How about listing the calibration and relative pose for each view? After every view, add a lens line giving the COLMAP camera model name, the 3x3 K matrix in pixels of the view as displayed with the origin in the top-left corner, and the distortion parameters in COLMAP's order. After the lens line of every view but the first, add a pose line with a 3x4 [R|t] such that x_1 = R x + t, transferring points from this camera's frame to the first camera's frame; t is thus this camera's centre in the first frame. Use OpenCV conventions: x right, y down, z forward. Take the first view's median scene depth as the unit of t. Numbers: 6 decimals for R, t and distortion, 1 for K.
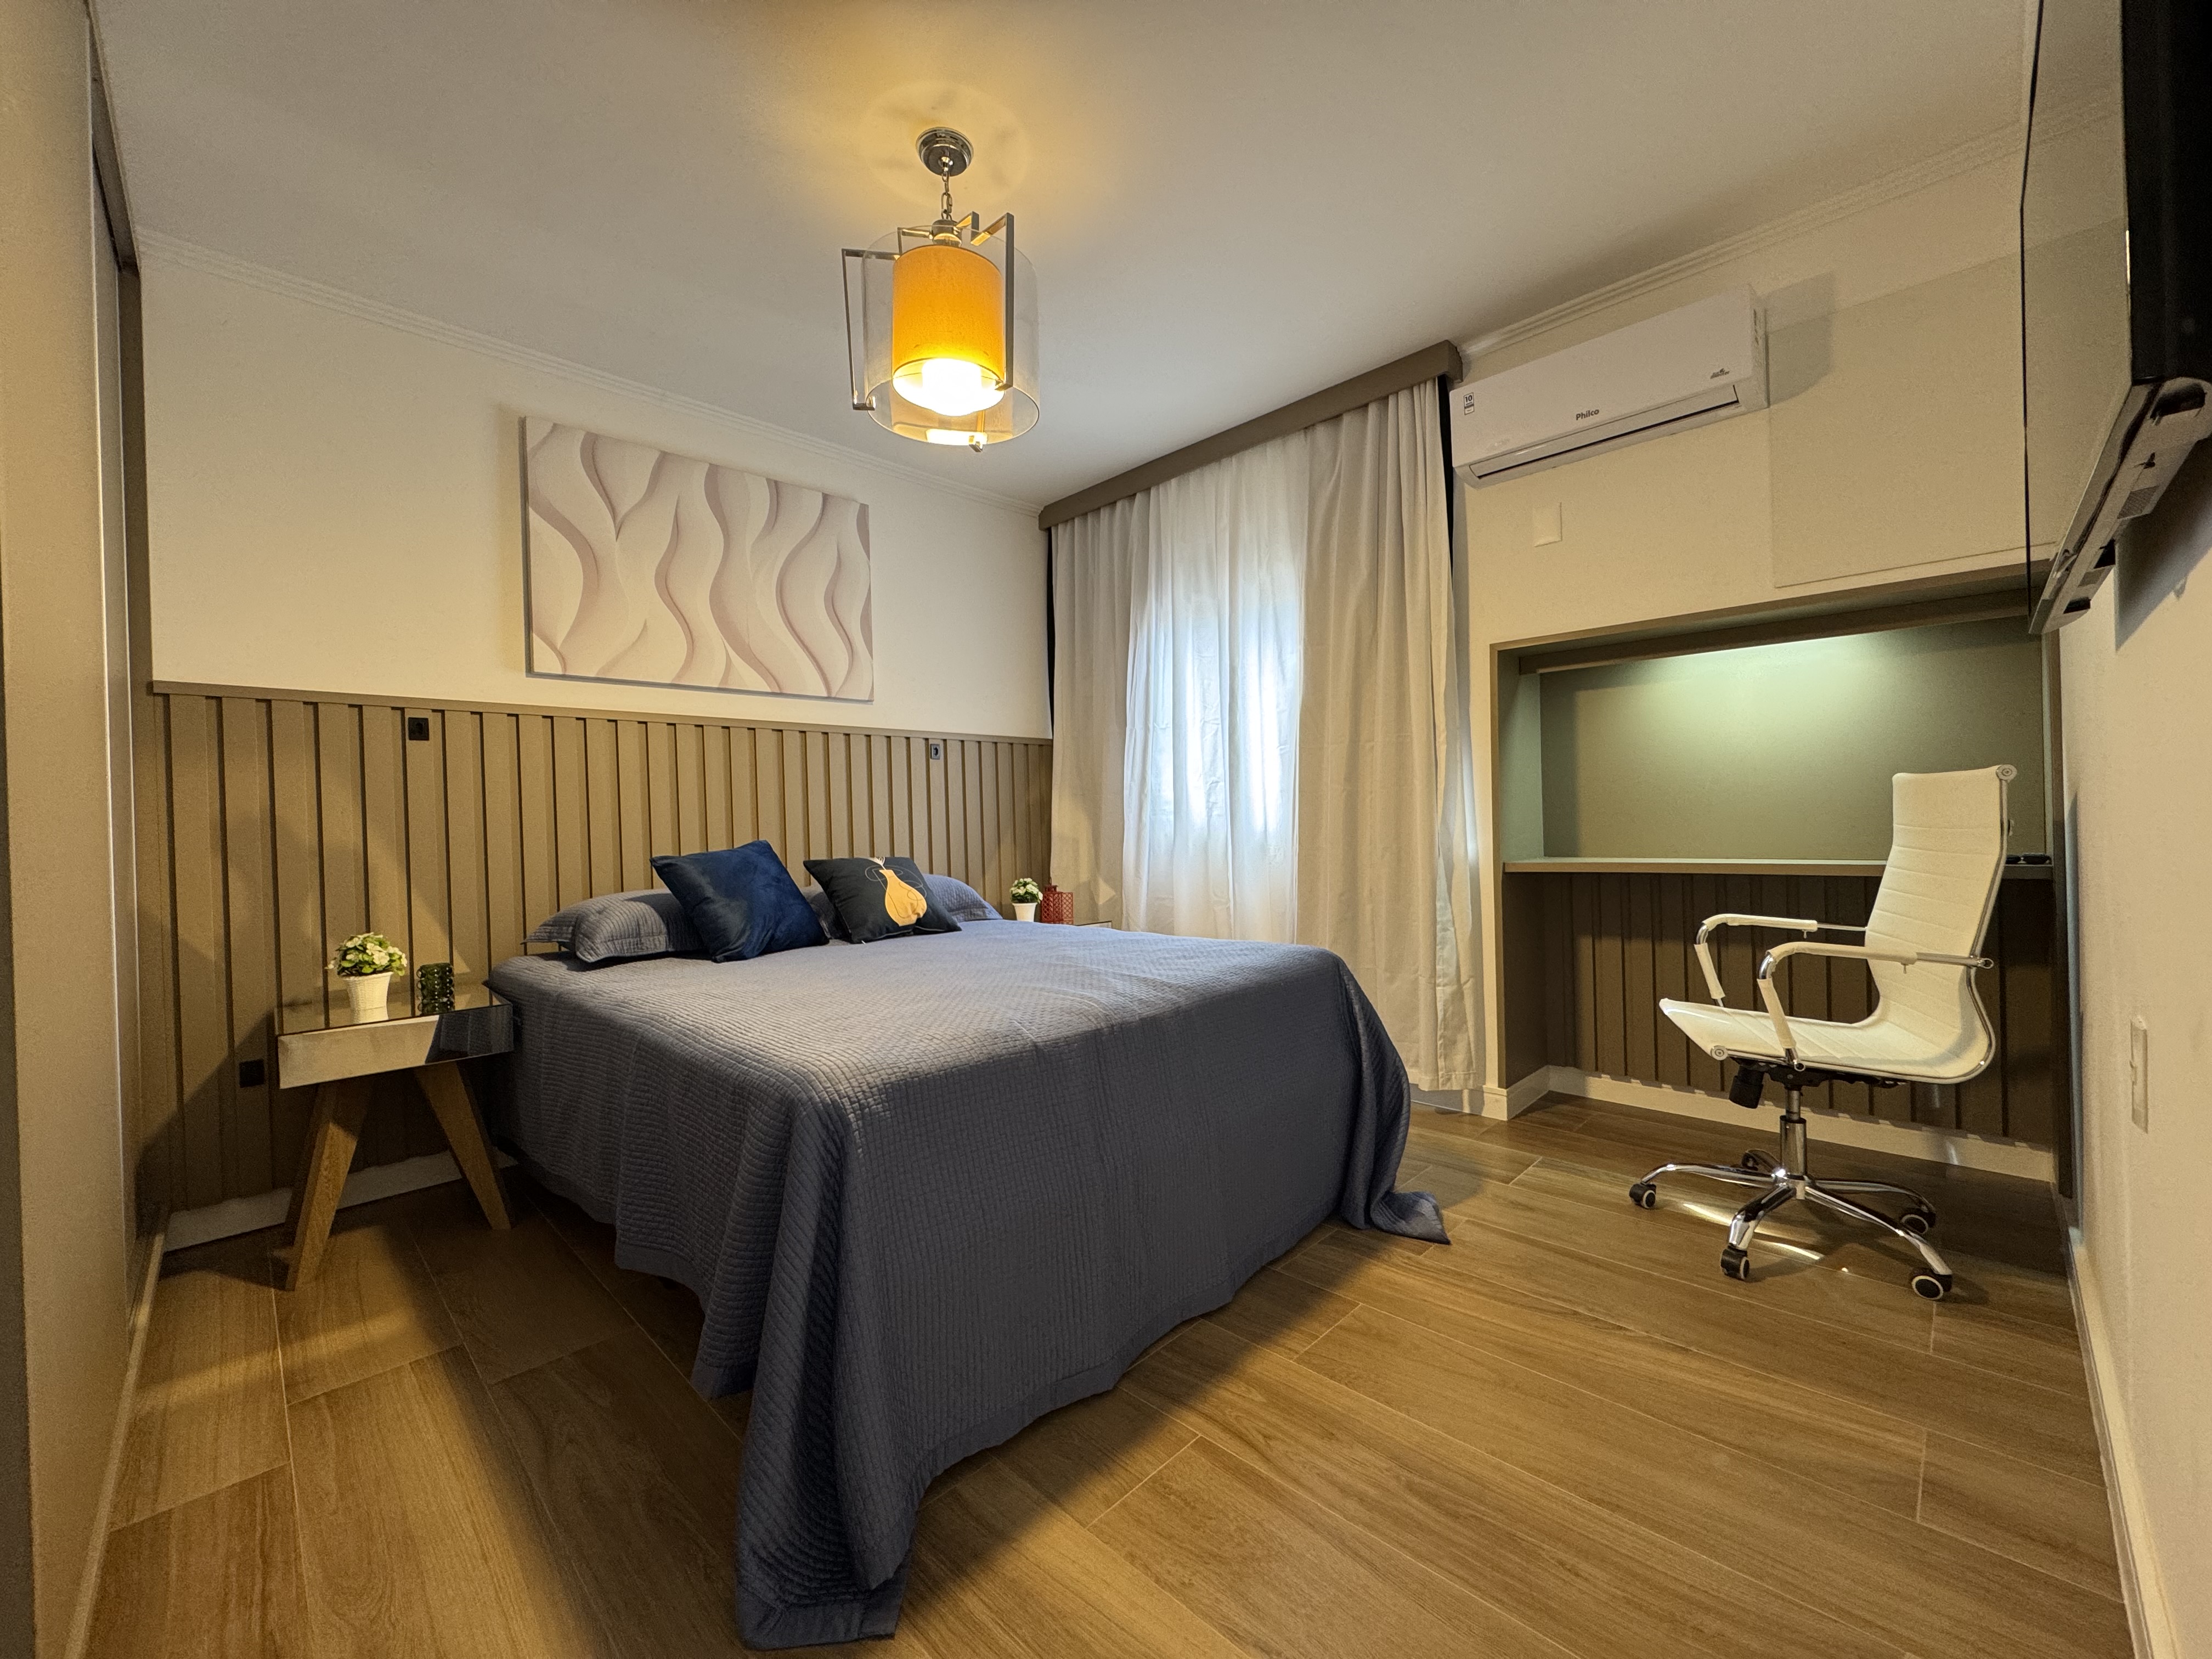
lens RADIAL K [[881.0, 0, 1108.0], [0, 881.0, 828.5], [0, 0, 1]] dist [-0.002674, 0.000093]
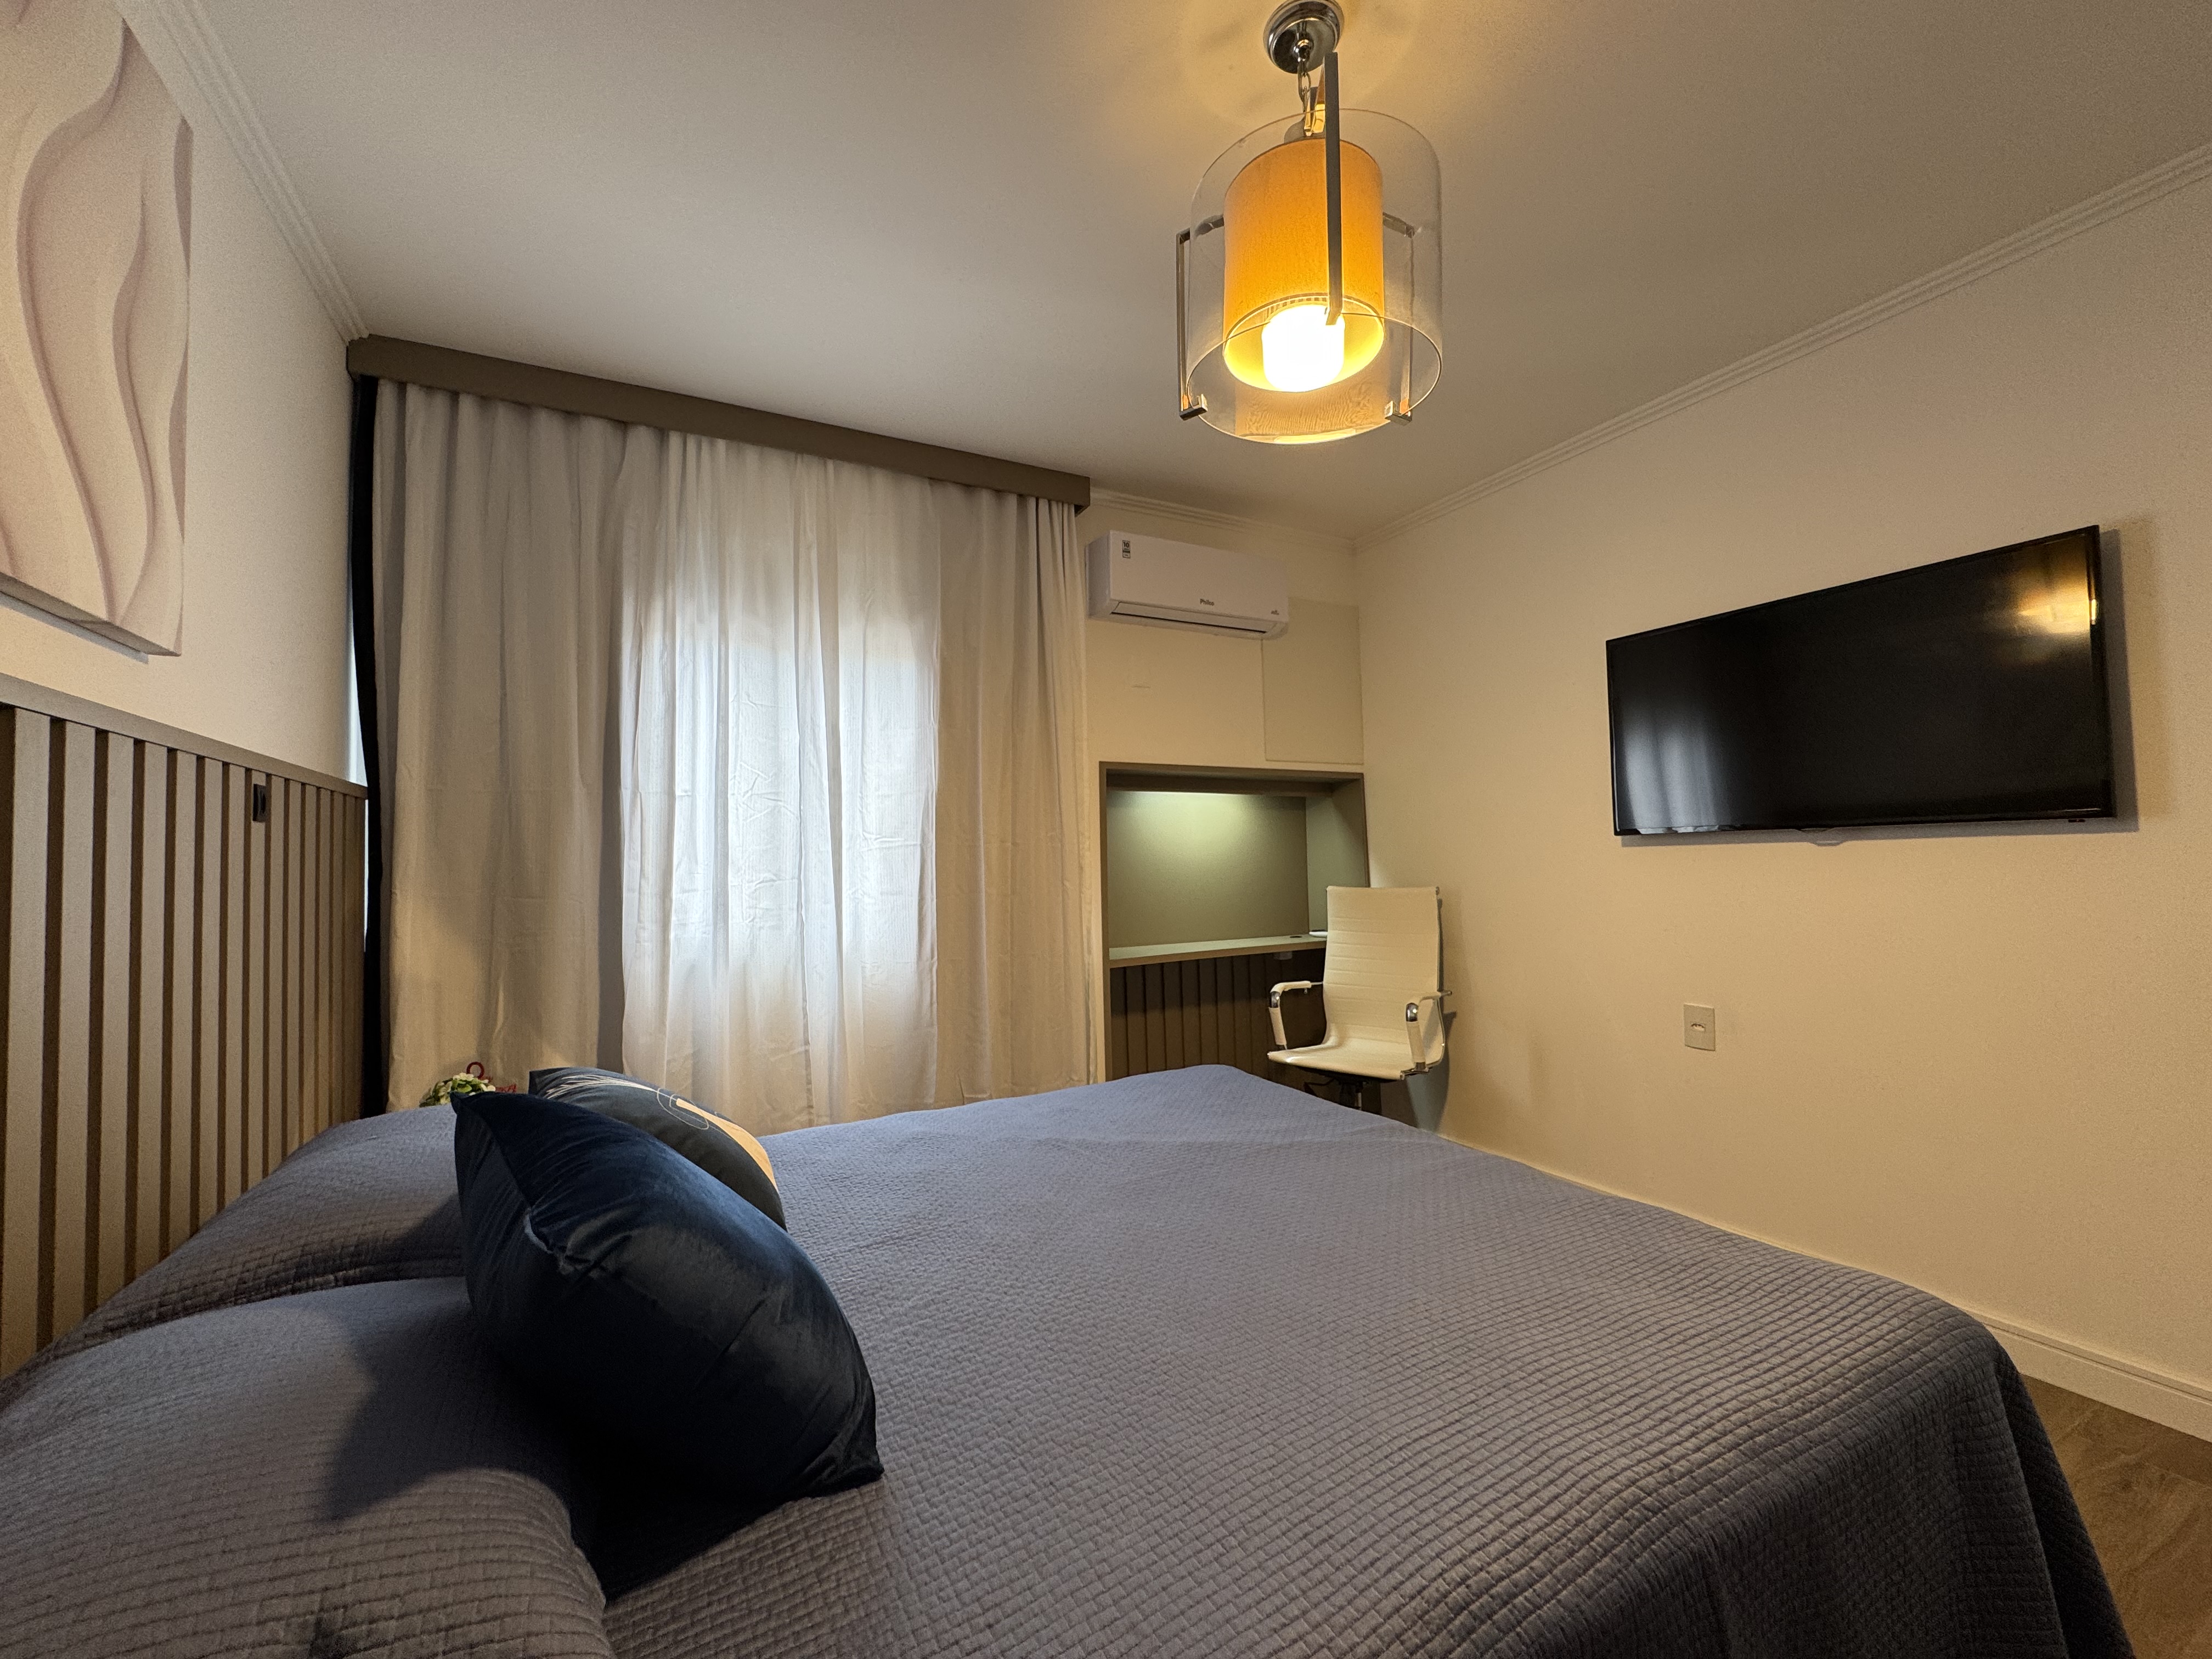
lens RADIAL K [[884.0, 0, 1107.5], [0, 884.0, 828.3], [0, 0, 1]] dist [-0.002734, 0.000041]
pose [[0.301540, 0.055181, 0.951855, -0.617994], [0.022150, 0.997649, -0.064852, -0.054447], [-0.953196, 0.040640, 0.299609, 0.670987]]
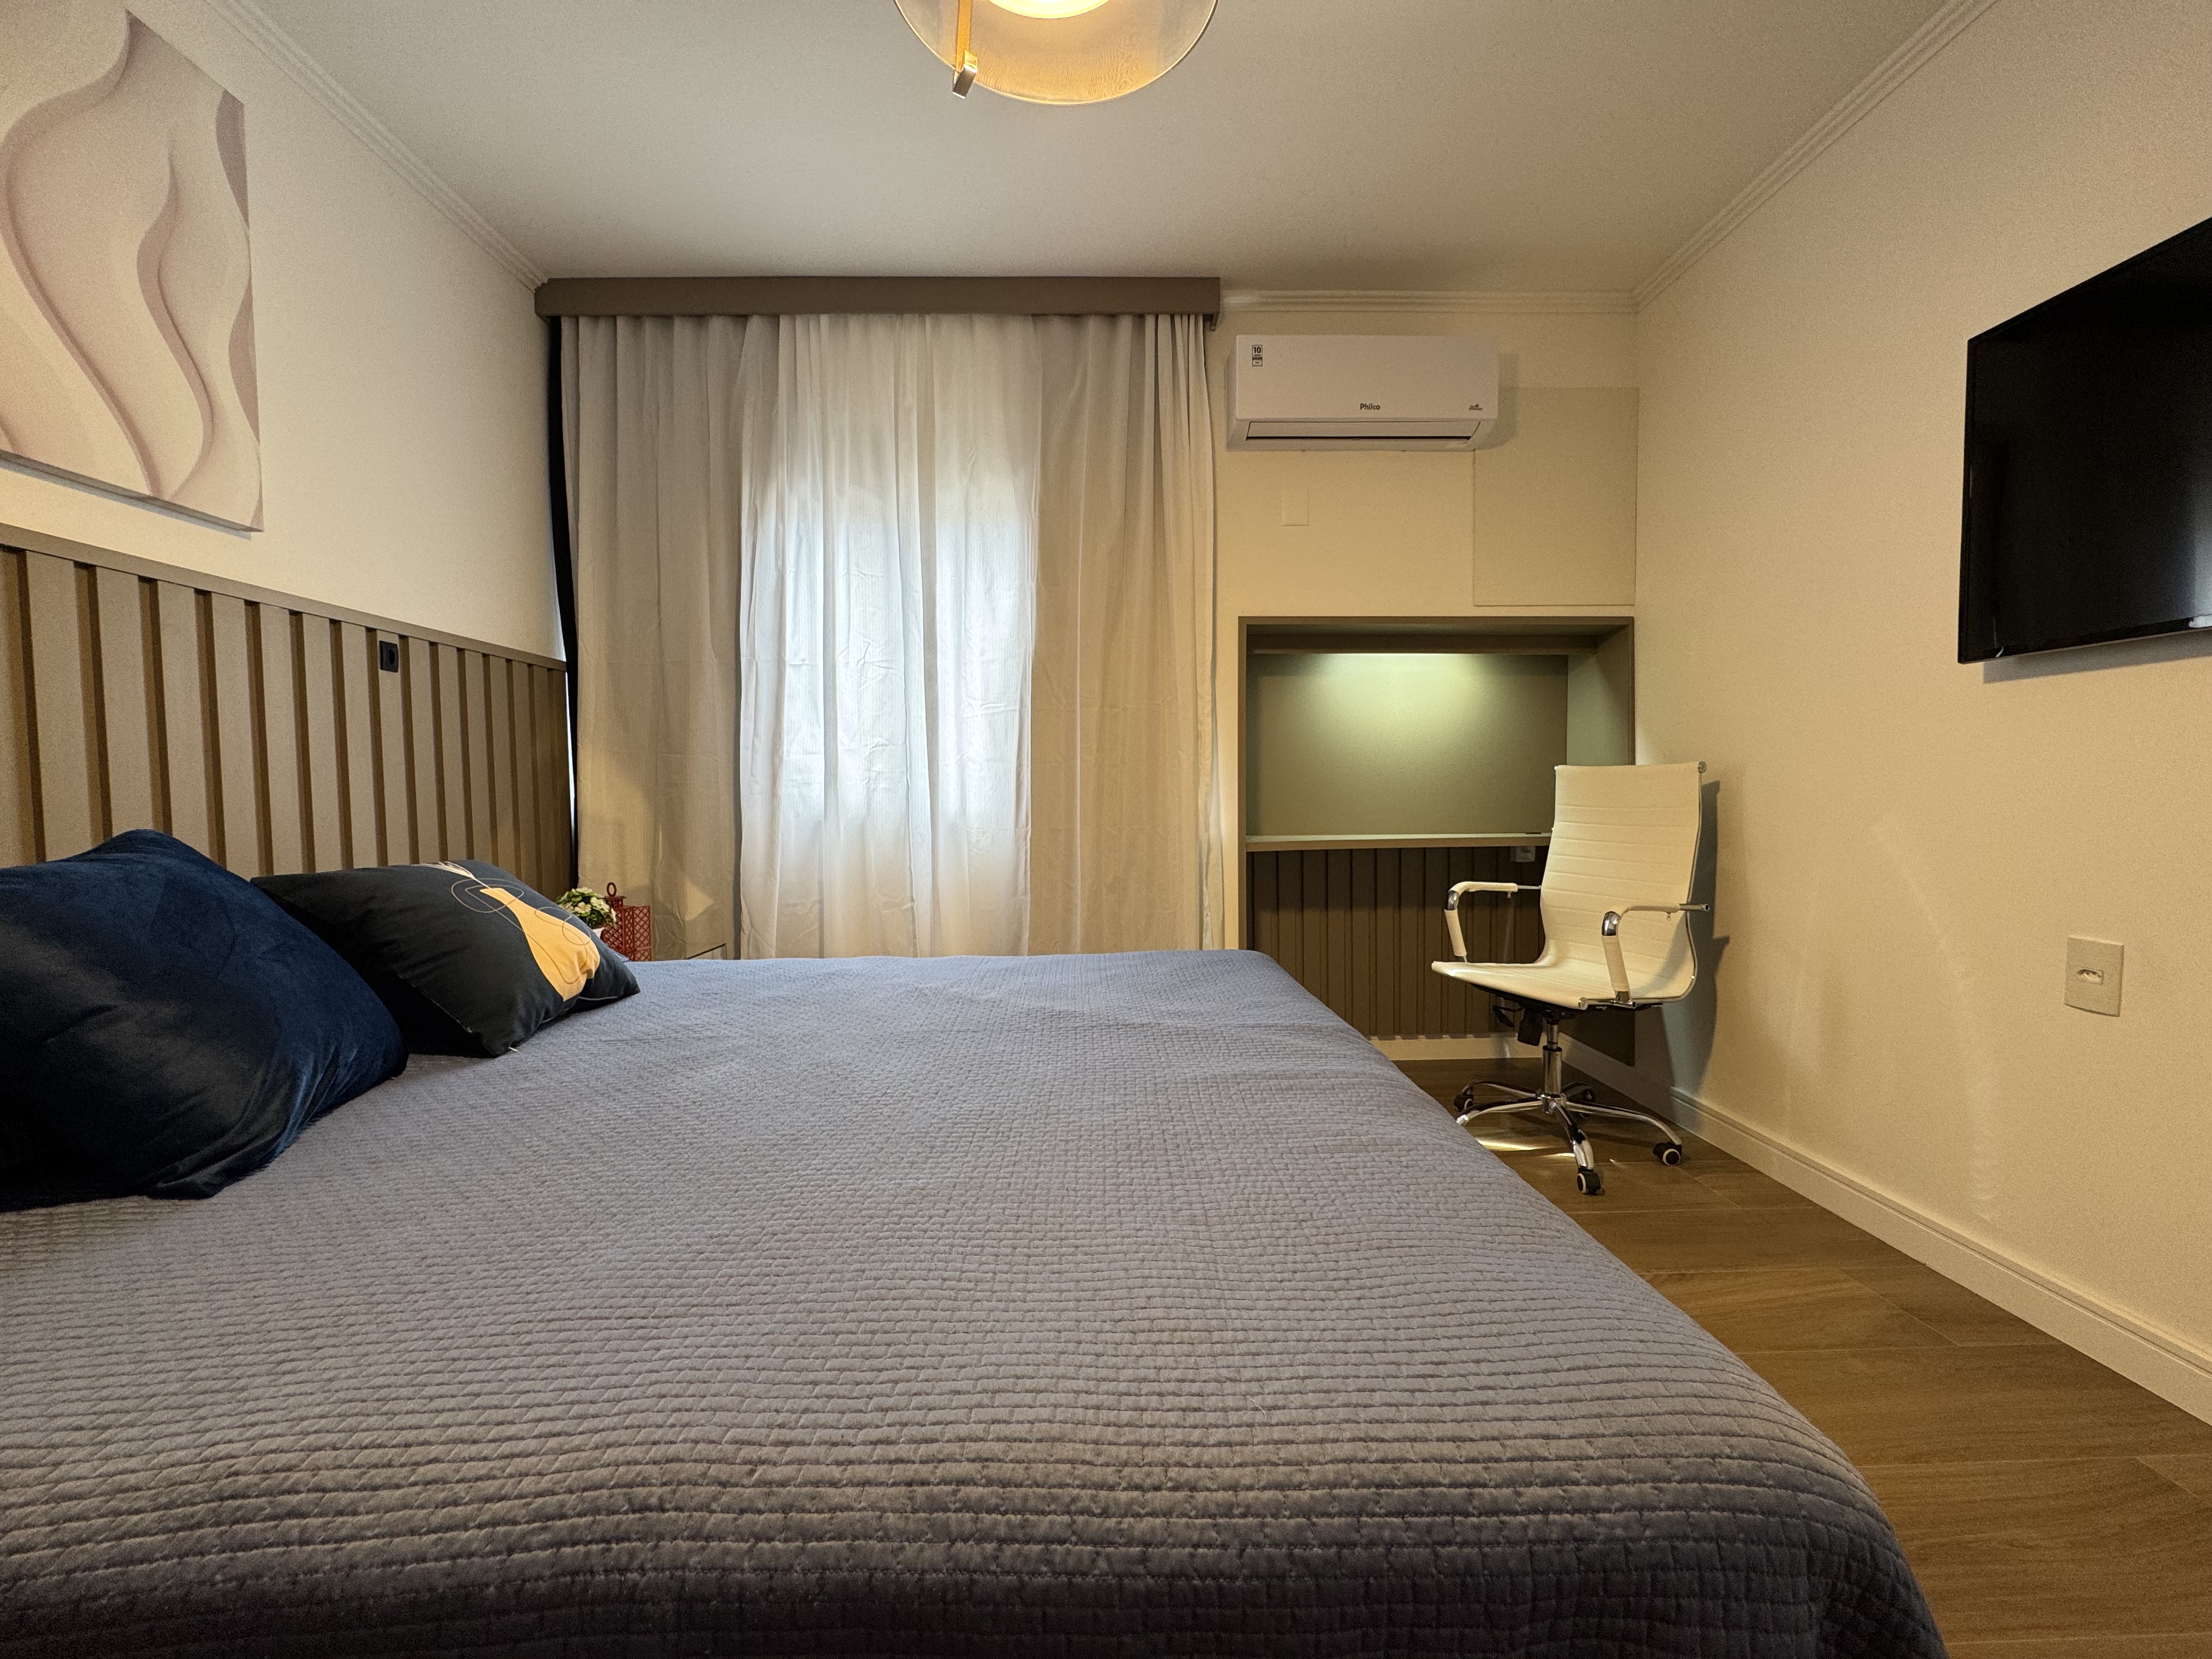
lens RADIAL K [[881.0, 0, 1108.0], [0, 881.0, 828.5], [0, 0, 1]] dist [-0.002674, 0.000093]
pose [[0.695638, -0.012606, 0.718282, -0.366800], [-0.002272, 0.999802, 0.019746, 0.004318], [-0.718389, -0.015368, 0.695472, 0.433199]]
